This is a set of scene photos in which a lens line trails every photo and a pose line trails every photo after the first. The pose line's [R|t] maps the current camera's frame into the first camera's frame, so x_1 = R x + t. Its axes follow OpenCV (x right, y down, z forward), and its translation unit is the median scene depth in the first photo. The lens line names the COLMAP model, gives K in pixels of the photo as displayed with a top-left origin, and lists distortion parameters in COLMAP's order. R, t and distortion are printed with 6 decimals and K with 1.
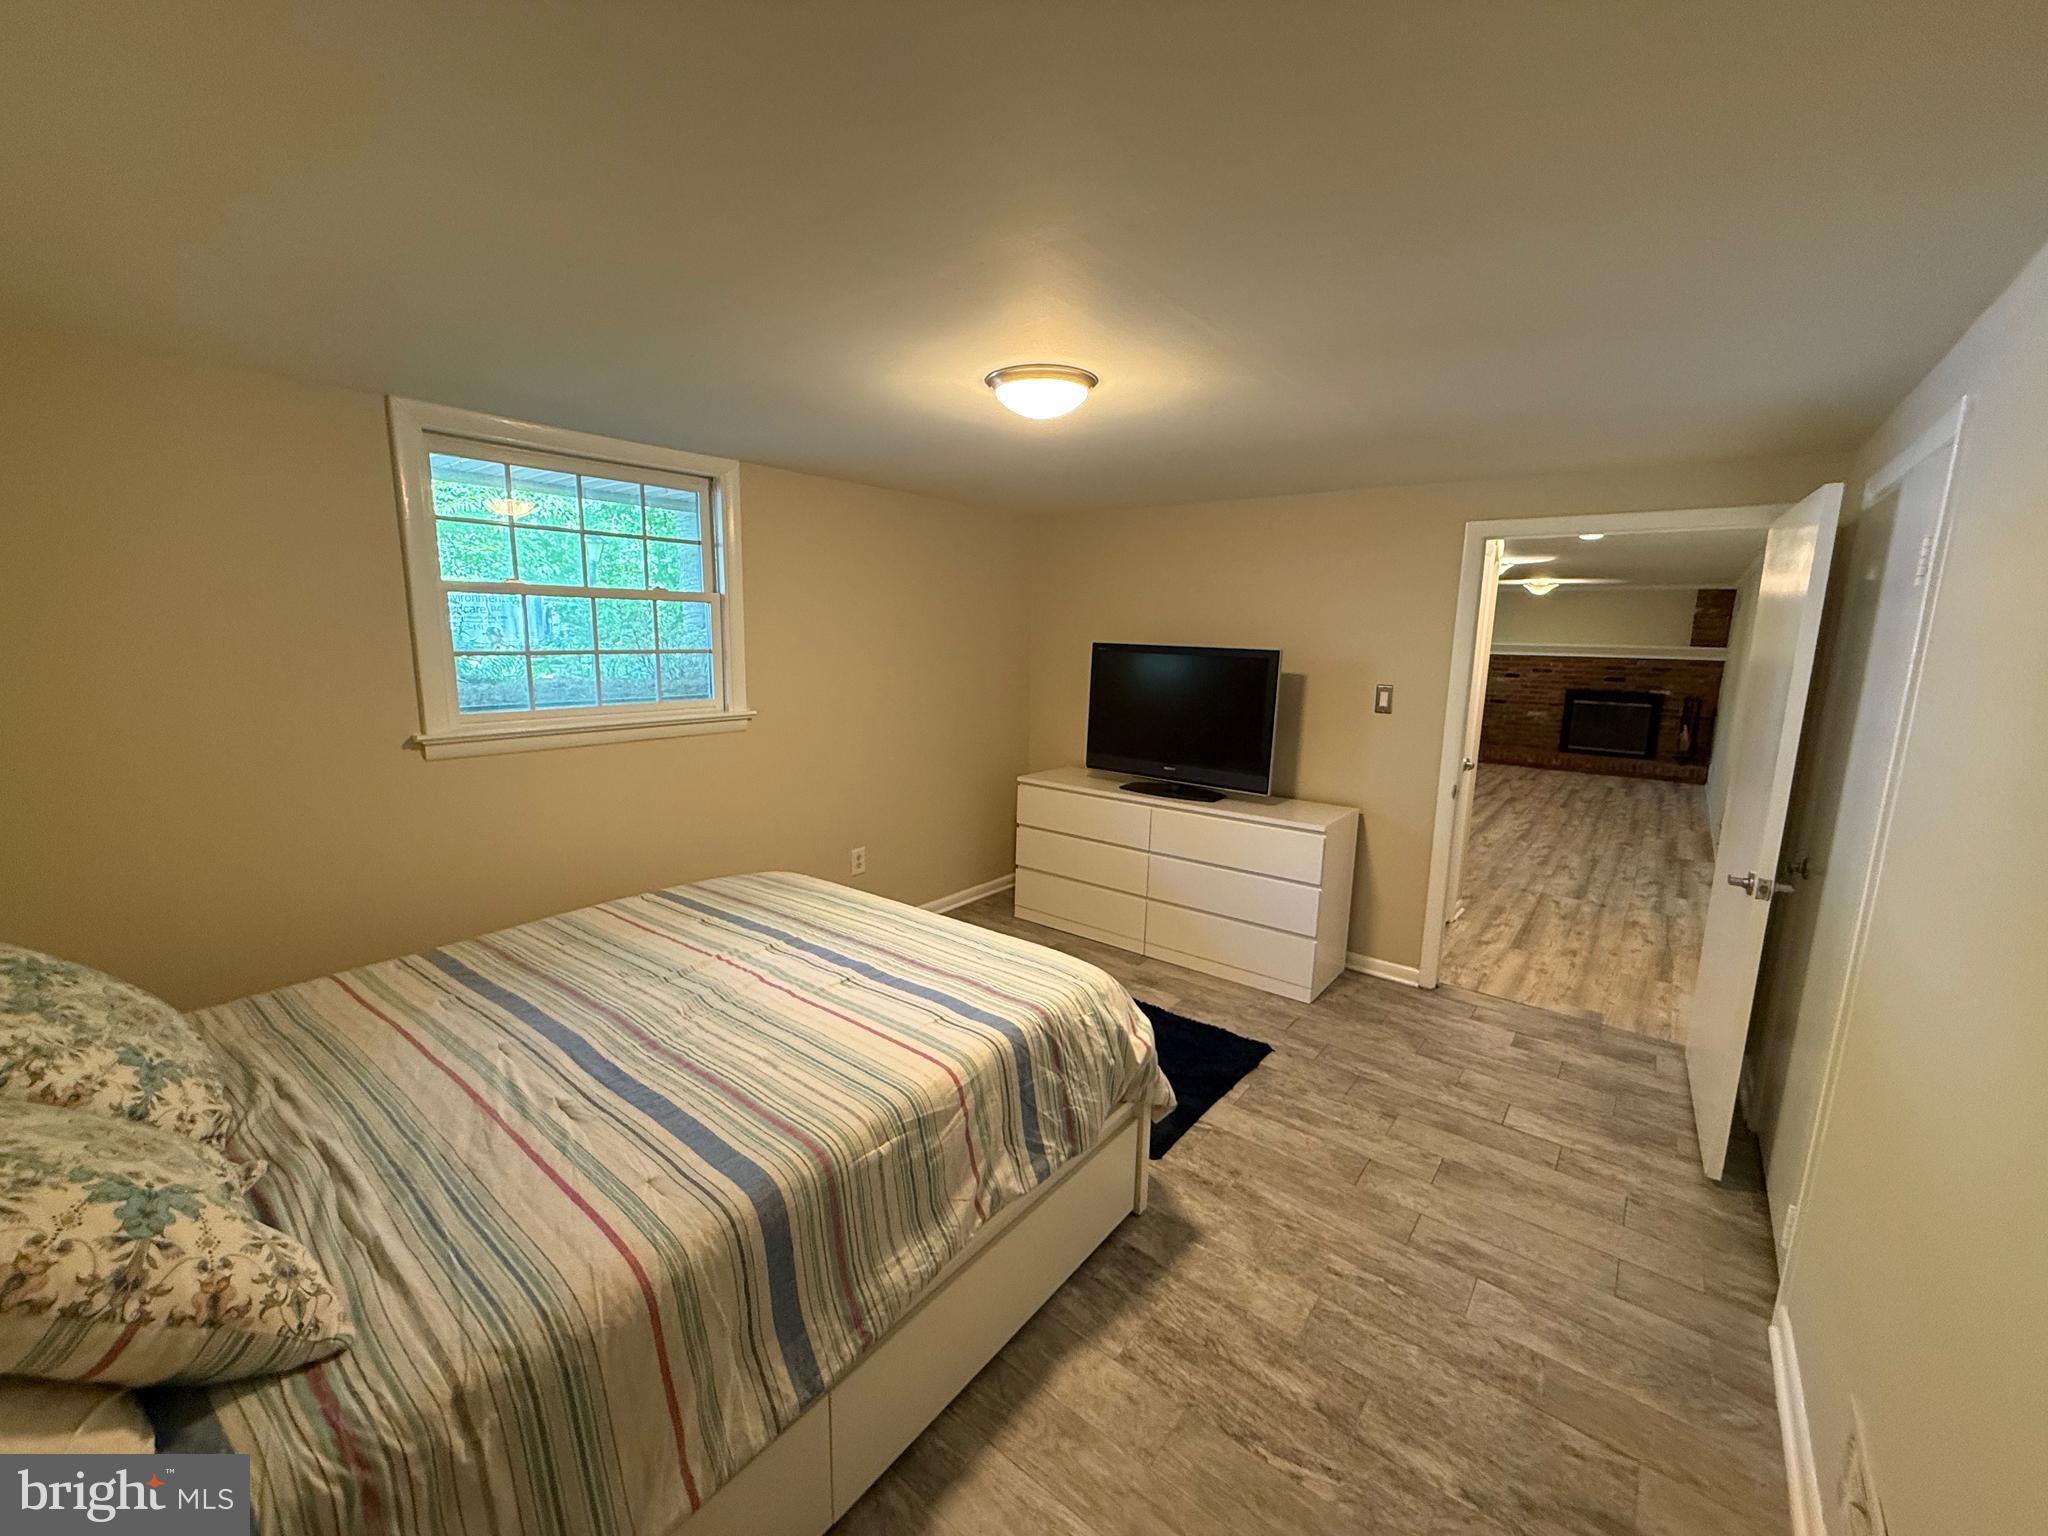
lens RADIAL K [[822.3, 0, 1024.0], [0, 822.3, 768.0], [0, 0, 1]] dist [0.000422, -0.000245]
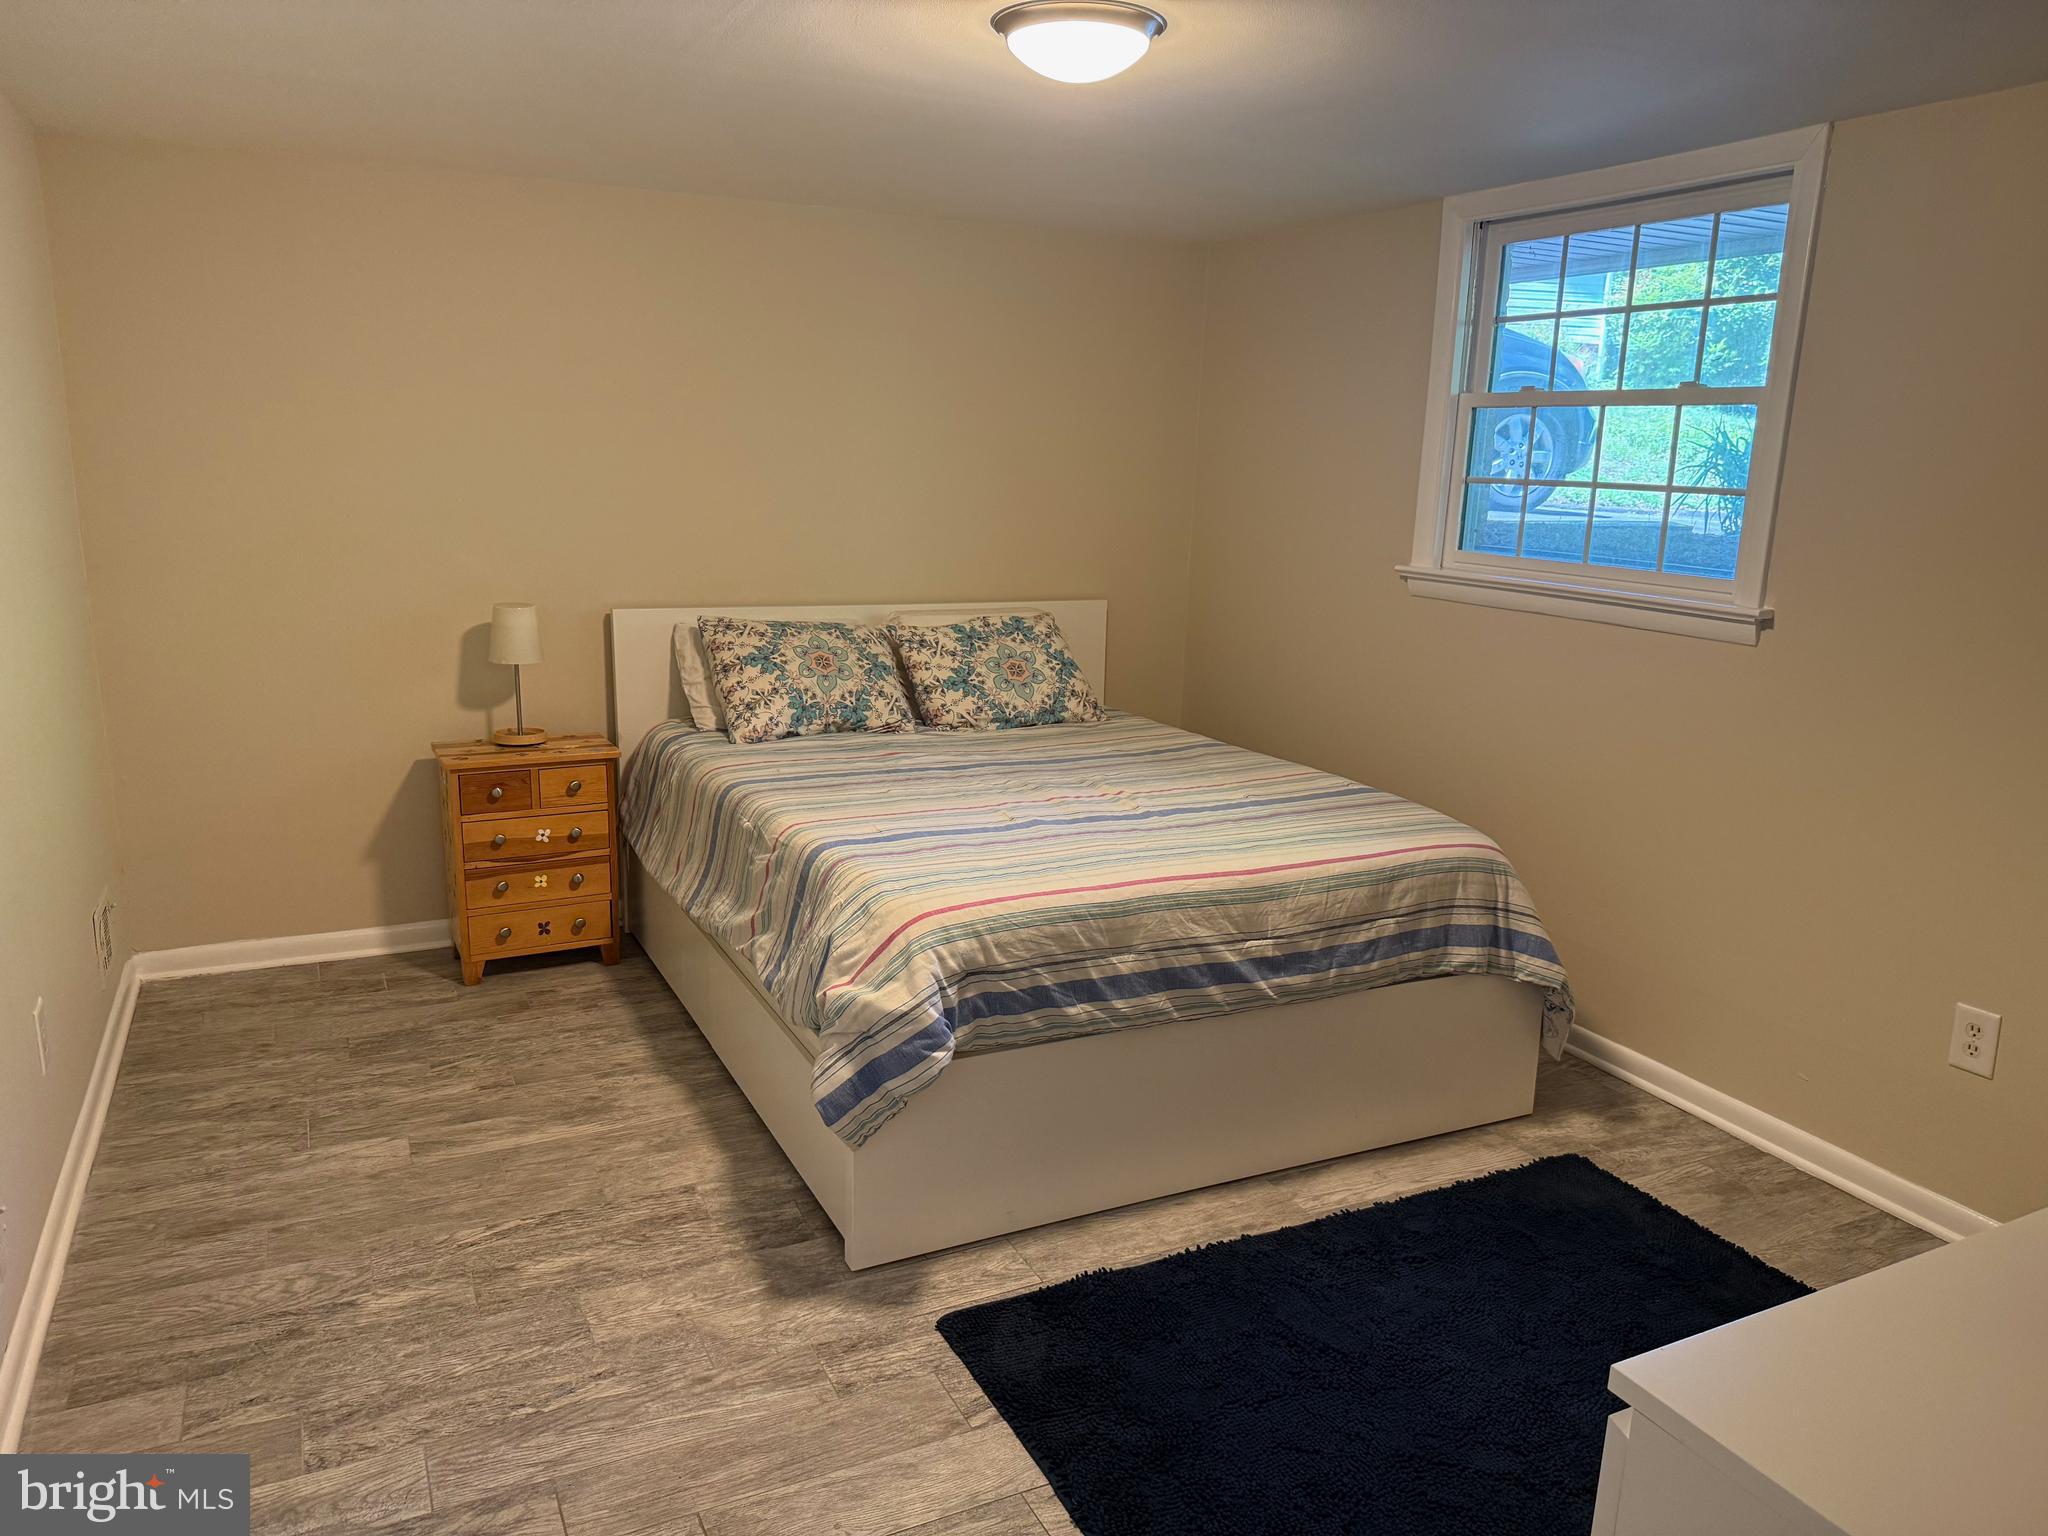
lens RADIAL K [[1439.7, 0, 994.2], [0, 1439.7, 767.1], [0, 0, 1]] dist [0.059008, -0.100628]
pose [[-0.440703, 0.165466, -0.882271, 1.384404], [-0.186093, 0.944670, 0.270124, -0.258325], [0.878152, 0.283229, -0.385527, 1.851428]]
